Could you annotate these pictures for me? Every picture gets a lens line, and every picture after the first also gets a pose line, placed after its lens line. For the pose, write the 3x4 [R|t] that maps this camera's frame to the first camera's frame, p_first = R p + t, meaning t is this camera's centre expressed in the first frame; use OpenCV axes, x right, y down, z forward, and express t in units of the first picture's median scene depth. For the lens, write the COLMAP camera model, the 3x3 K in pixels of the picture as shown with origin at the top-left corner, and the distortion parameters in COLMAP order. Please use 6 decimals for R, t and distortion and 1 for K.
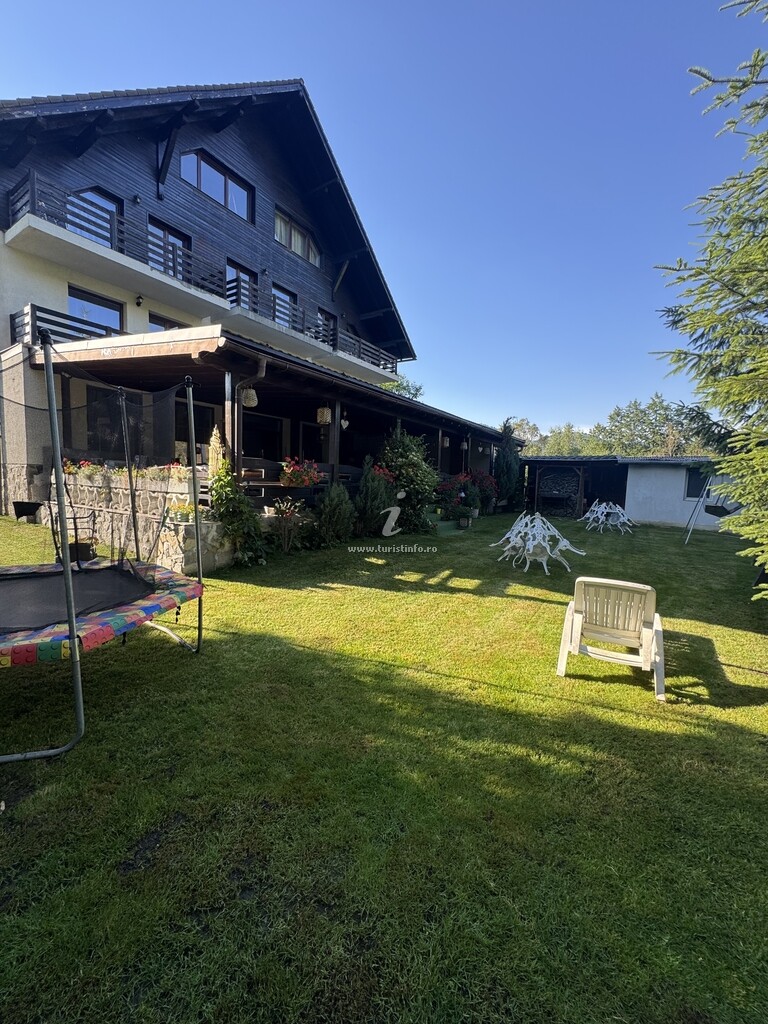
lens RADIAL K [[414.8, 0, 384.6], [0, 414.8, 510.2], [0, 0, 1]] dist [0.001698, -0.000604]
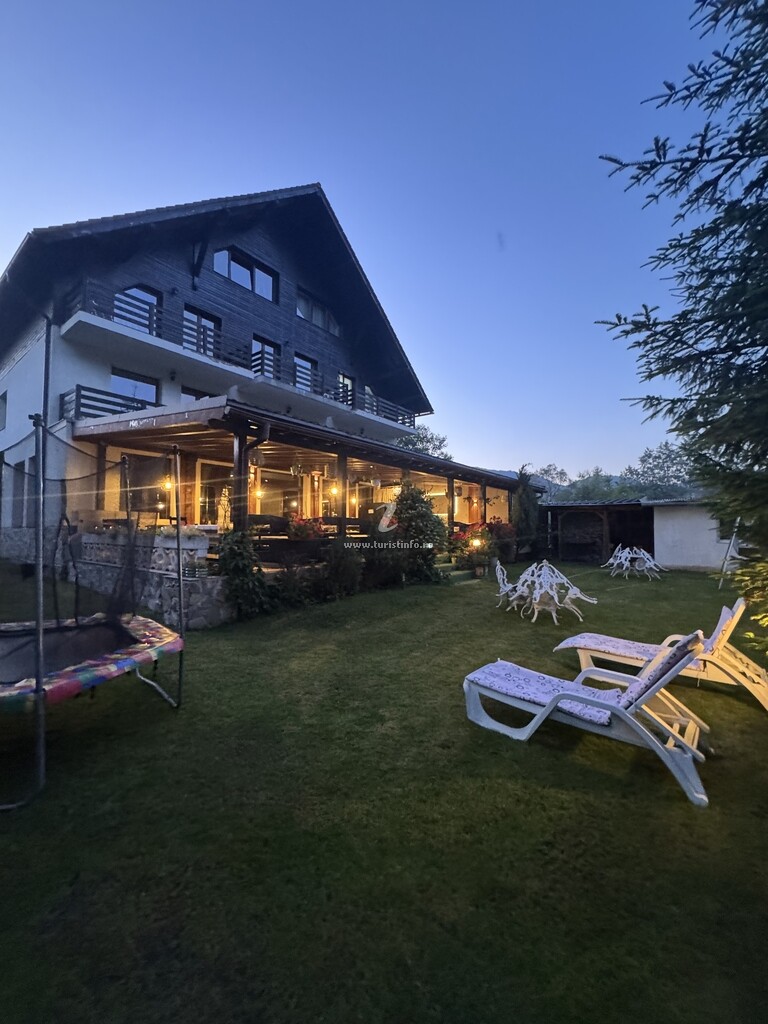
lens RADIAL K [[412.0, 0, 384.0], [0, 412.0, 512.0], [0, 0, 1]] dist [-0.000687, -0.000382]
pose [[0.996391, -0.031427, -0.078852, 0.042775], [0.022068, 0.992901, -0.116876, -0.001066], [0.081965, 0.114714, 0.990011, -0.004272]]
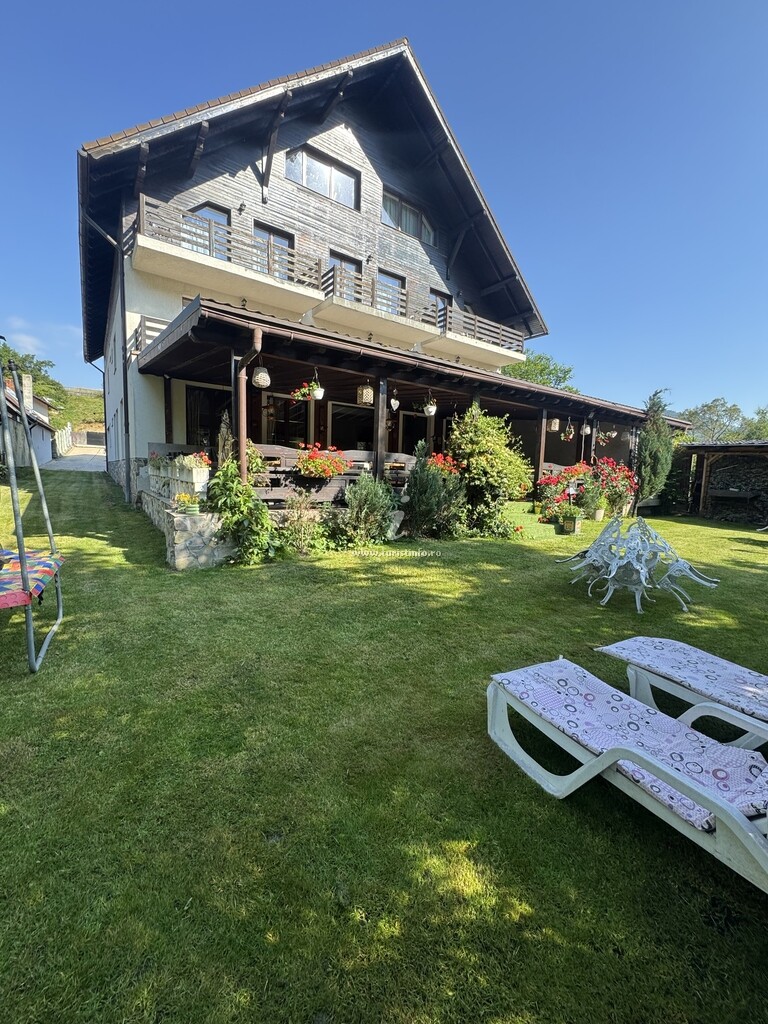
lens RADIAL K [[408.3, 0, 381.3], [0, 408.3, 509.4], [0, 0, 1]] dist [0.001069, -0.000093]
pose [[0.931523, 0.030584, -0.362394, 0.118483], [-0.026808, 0.999521, 0.015445, -0.005115], [0.362693, -0.004672, 0.931897, 0.140196]]
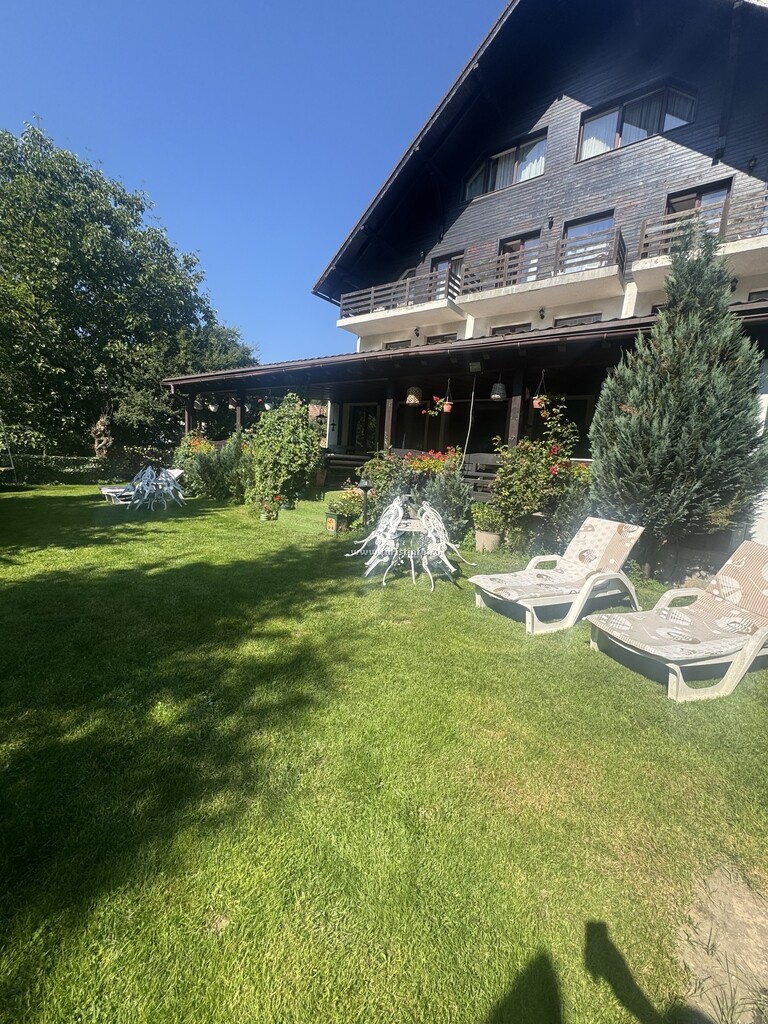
lens RADIAL K [[412.0, 0, 384.0], [0, 412.0, 512.0], [0, 0, 1]] dist [-0.000687, -0.000382]
pose [[-0.070575, 0.087648, -0.993648, 0.697099], [-0.144983, 0.984653, 0.097152, -0.050852], [0.986914, 0.150918, -0.056785, 0.960572]]
